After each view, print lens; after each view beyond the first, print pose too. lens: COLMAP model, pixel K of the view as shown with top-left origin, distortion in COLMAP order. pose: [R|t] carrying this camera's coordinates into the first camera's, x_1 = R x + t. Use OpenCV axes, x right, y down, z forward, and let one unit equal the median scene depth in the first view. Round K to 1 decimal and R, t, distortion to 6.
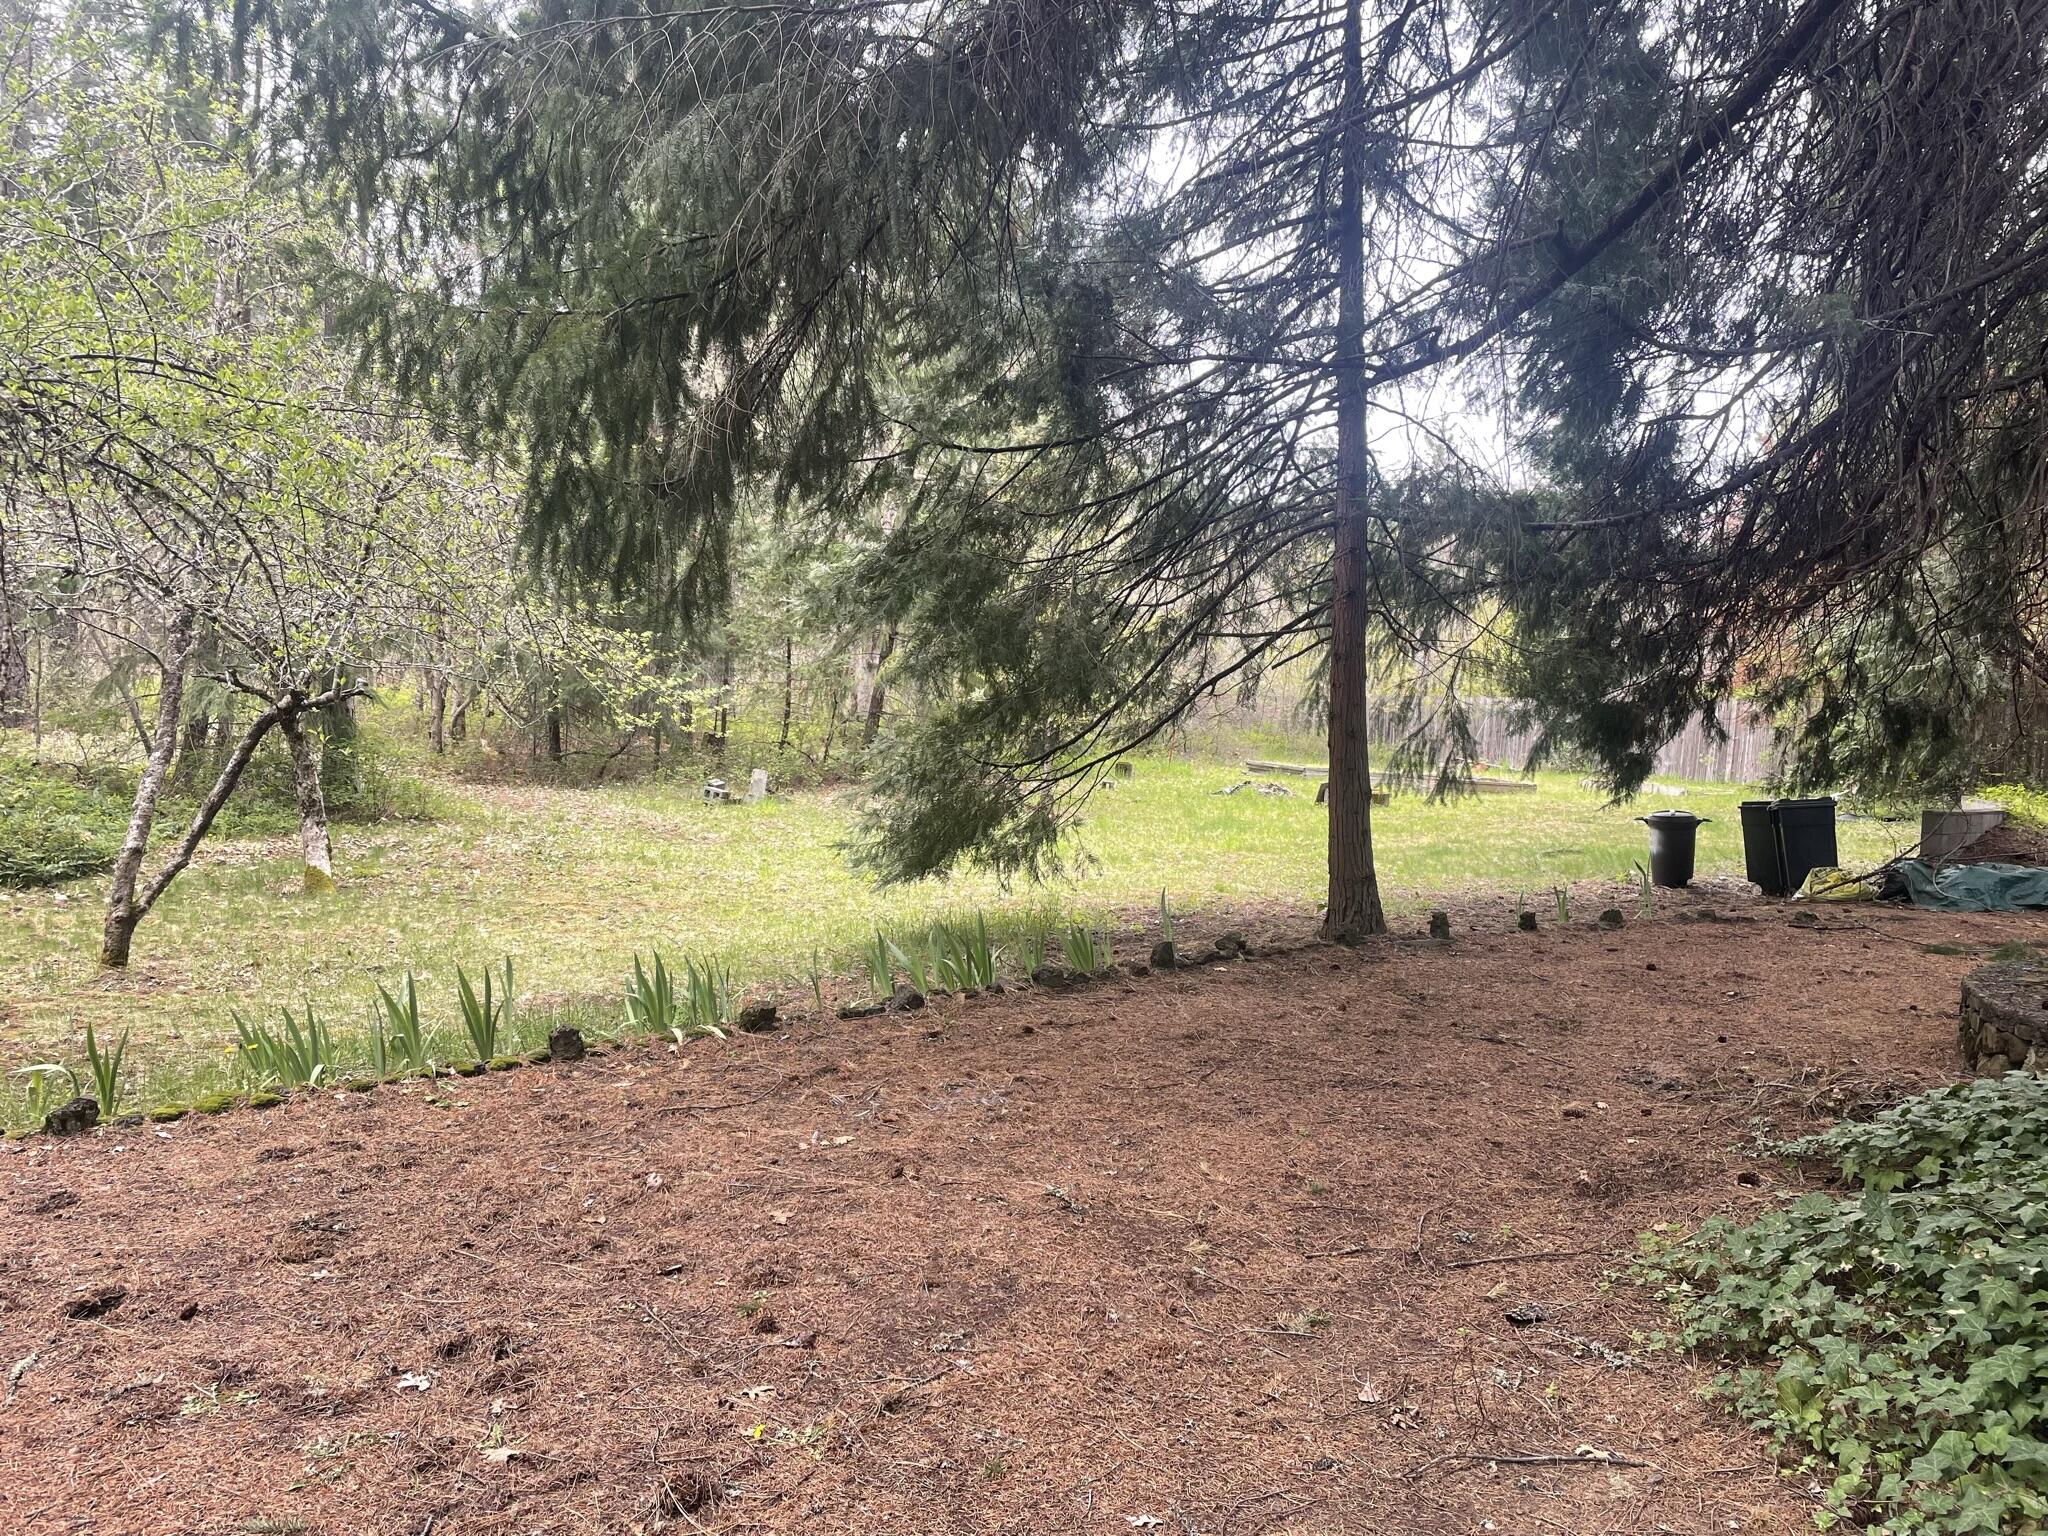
lens RADIAL K [[1529.6, 0, 1024.3], [0, 1529.6, 768.5], [0, 0, 1]] dist [0.078133, -0.094805]
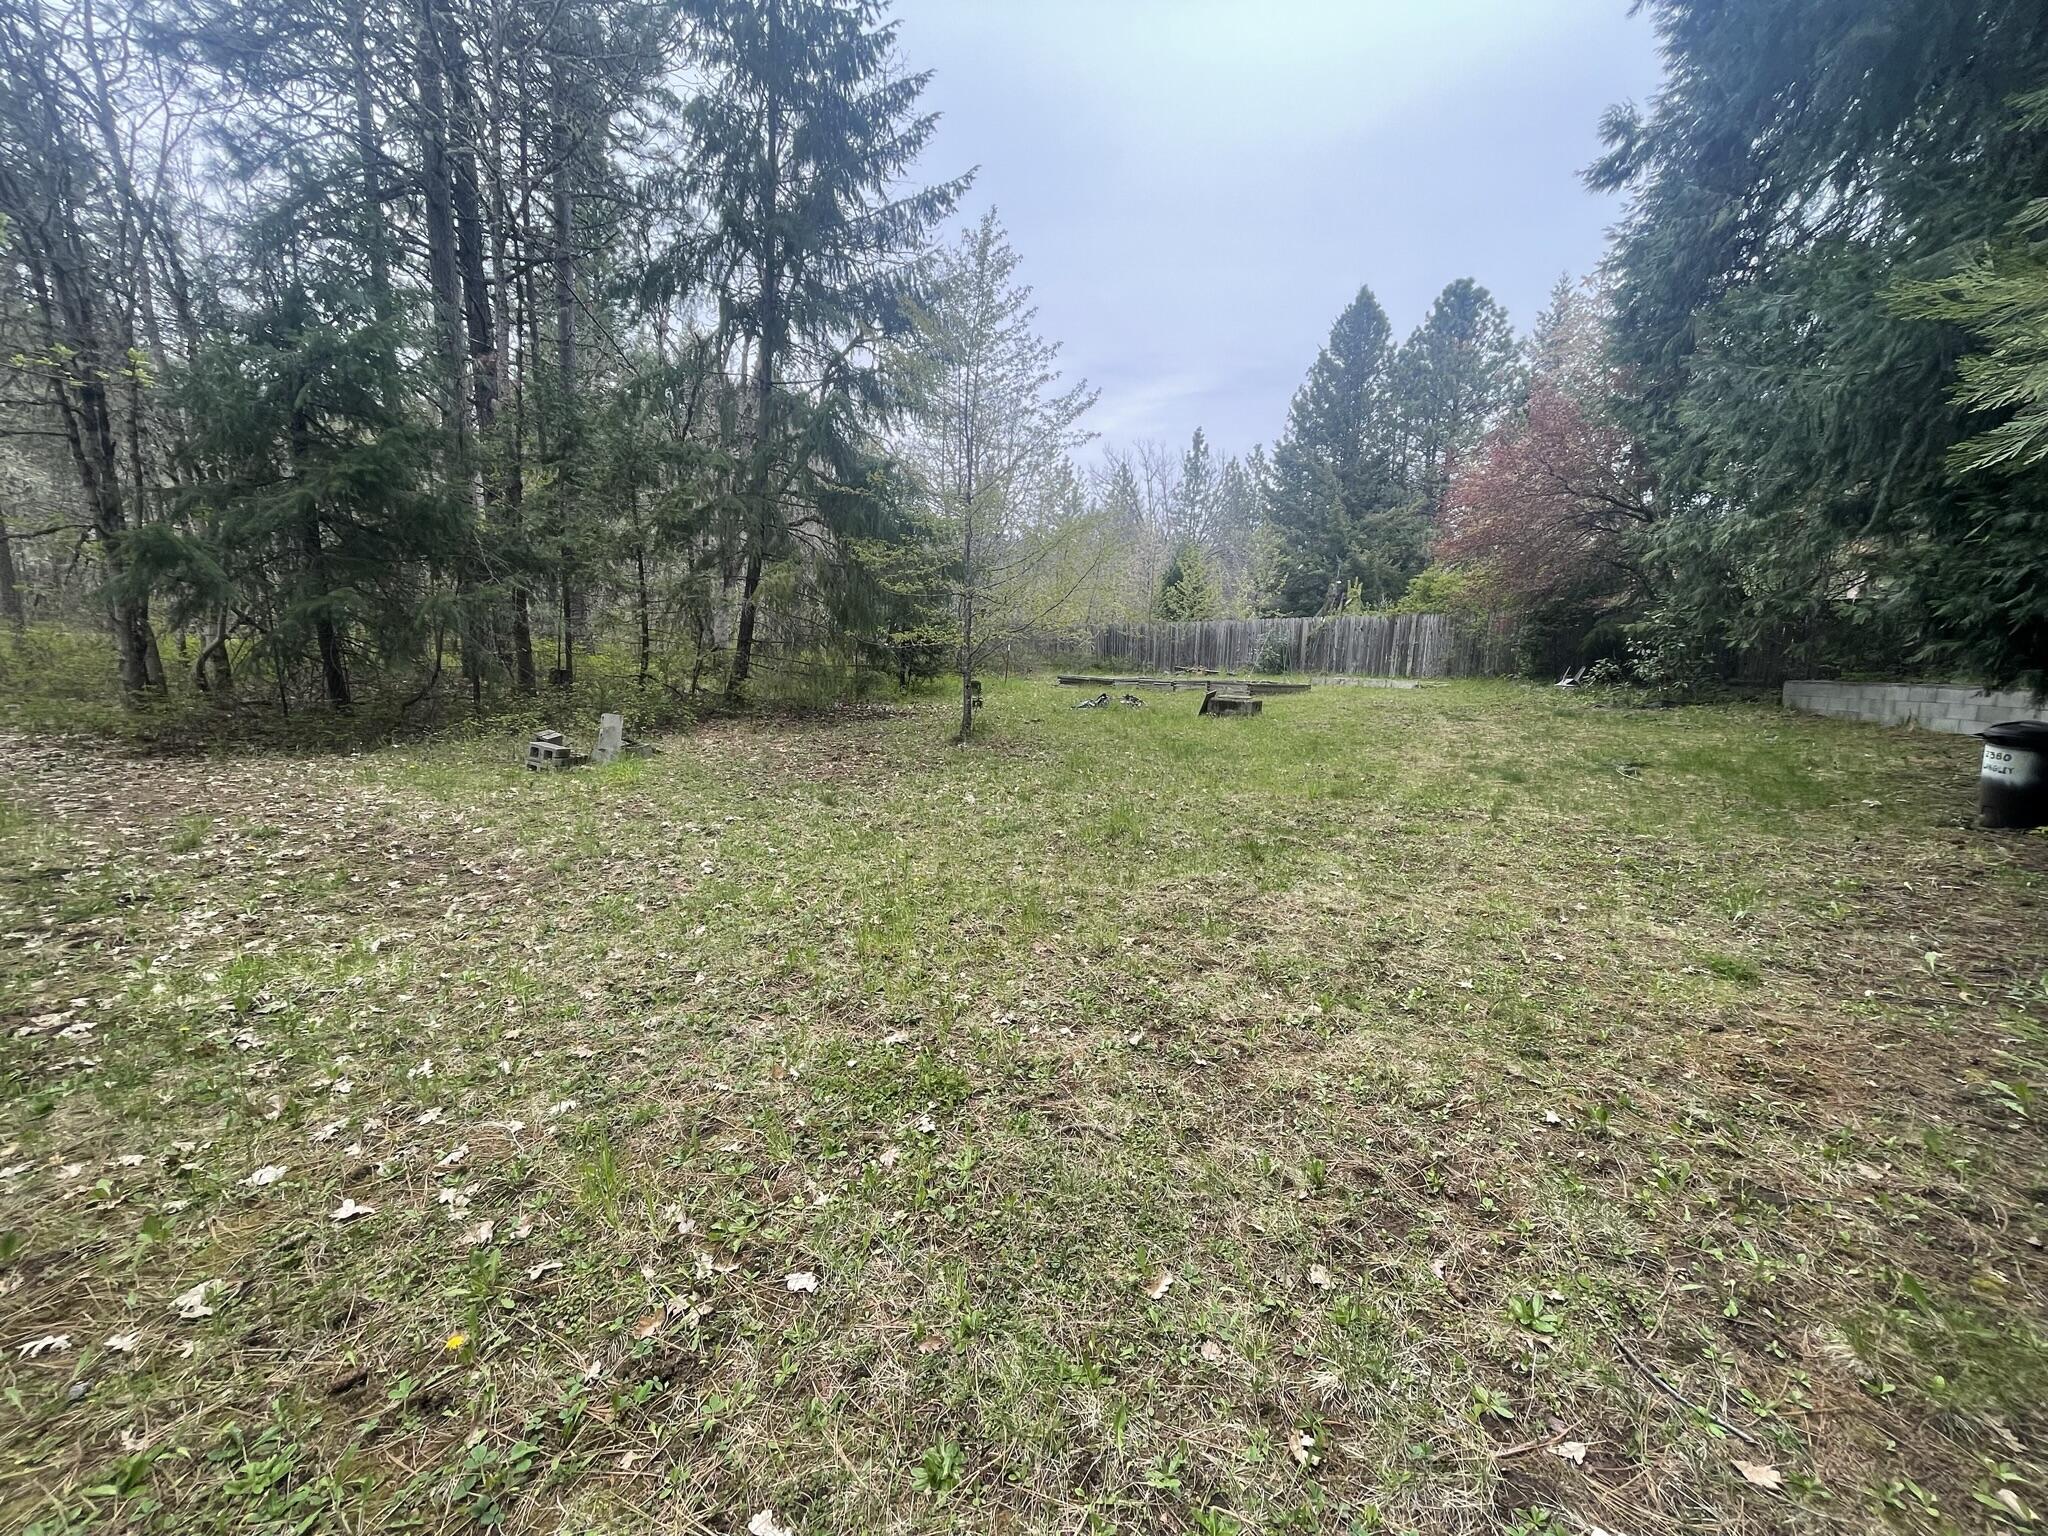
lens RADIAL K [[820.0, 0, 1012.5], [0, 820.0, 757.0], [0, 0, 1]] dist [-0.003717, 0.000027]
pose [[0.965014, -0.063401, 0.254417, -0.079460], [0.038278, 0.993995, 0.102516, -0.011264], [-0.259389, -0.089191, 0.961646, 0.515186]]
